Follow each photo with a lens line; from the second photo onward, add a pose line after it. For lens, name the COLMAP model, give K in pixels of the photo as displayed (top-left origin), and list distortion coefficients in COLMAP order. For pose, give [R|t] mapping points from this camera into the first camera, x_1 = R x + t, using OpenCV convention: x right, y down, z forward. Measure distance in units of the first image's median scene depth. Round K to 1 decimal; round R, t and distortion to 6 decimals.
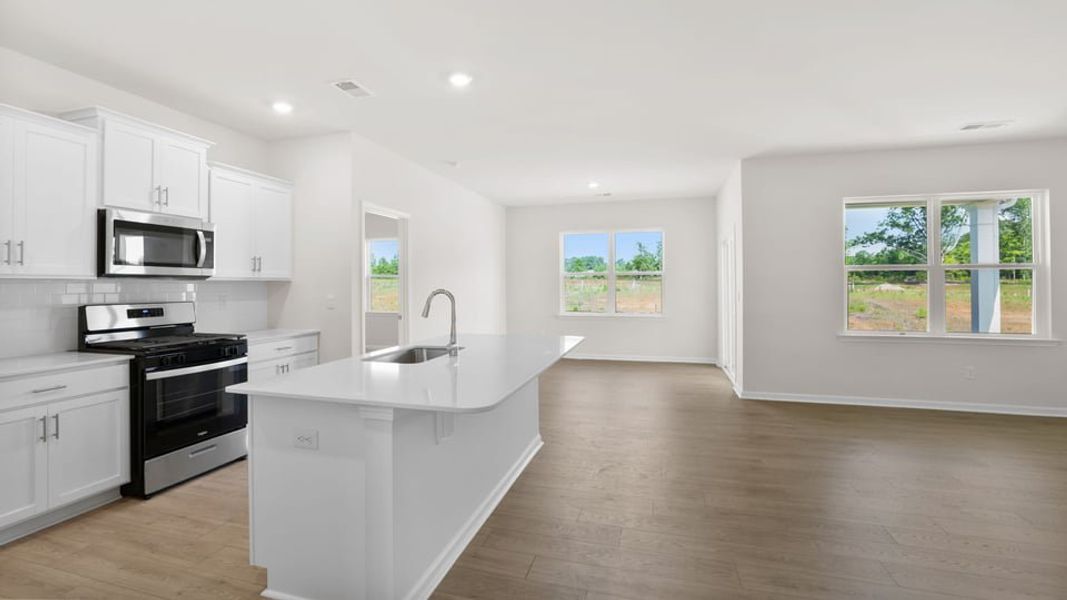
lens RADIAL K [[479.2, 0, 525.5], [0, 479.2, 286.6], [0, 0, 1]] dist [-0.016794, 0.000568]
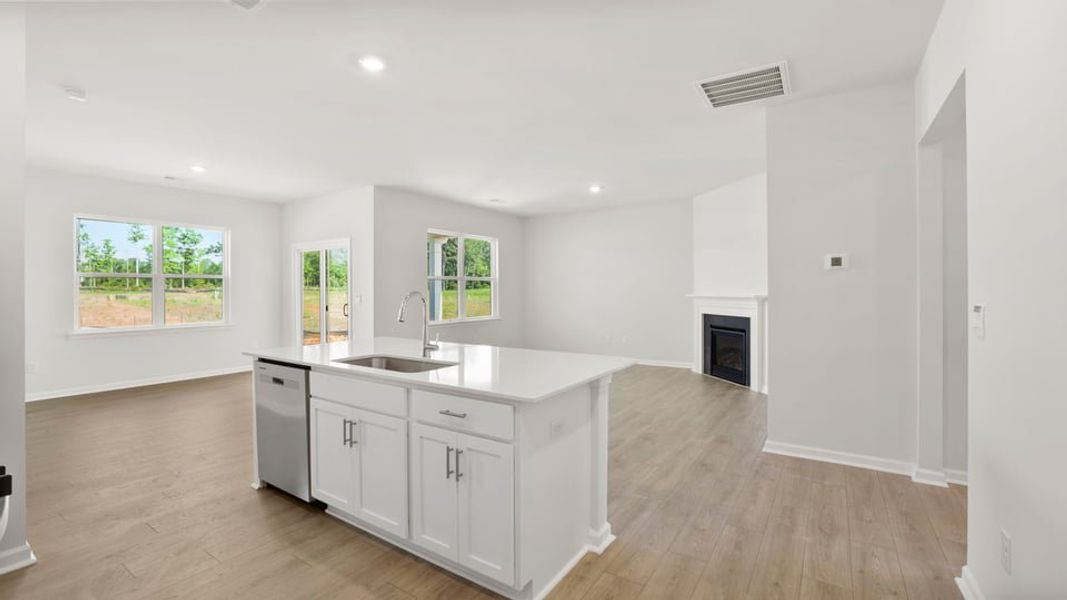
lens RADIAL K [[462.7, 0, 522.8], [0, 462.7, 289.8], [0, 0, 1]] dist [-0.025916, 0.003246]
pose [[0.324238, 0.003050, 0.945971, -0.411869], [0.004318, 0.999980, -0.004704, 0.002582], [-0.945966, 0.005610, 0.324218, 0.216044]]
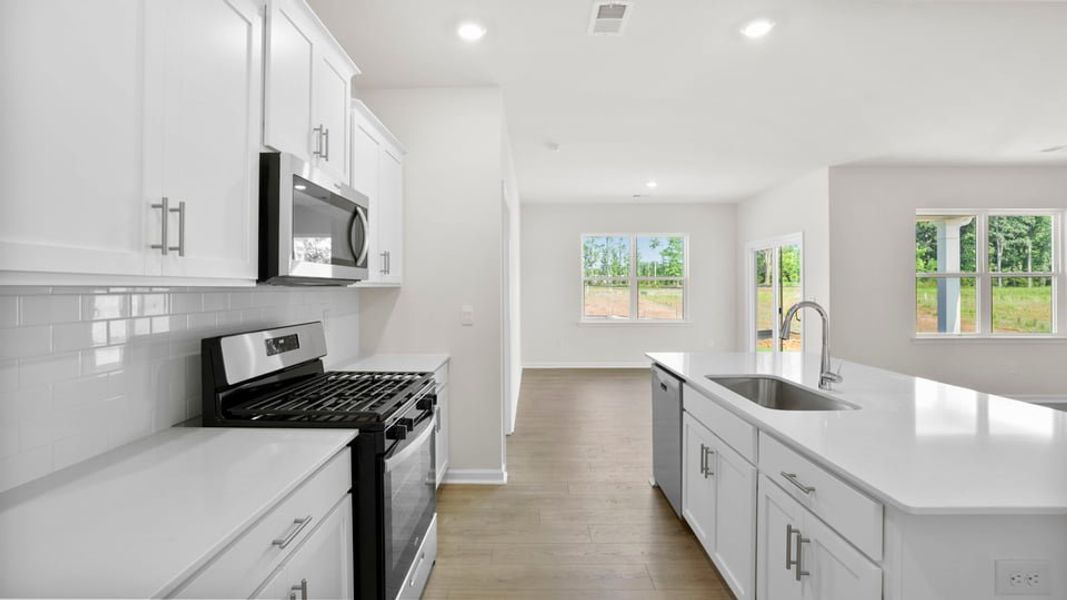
lens RADIAL K [[462.7, 0, 526.9], [0, 462.7, 288.7], [0, 0, 1]] dist [-0.025916, 0.003246]
pose [[0.966481, 0.001969, 0.256729, -0.322720], [-0.001648, 0.999998, -0.001466, -0.005825], [-0.256732, 0.000994, 0.966482, 0.188179]]
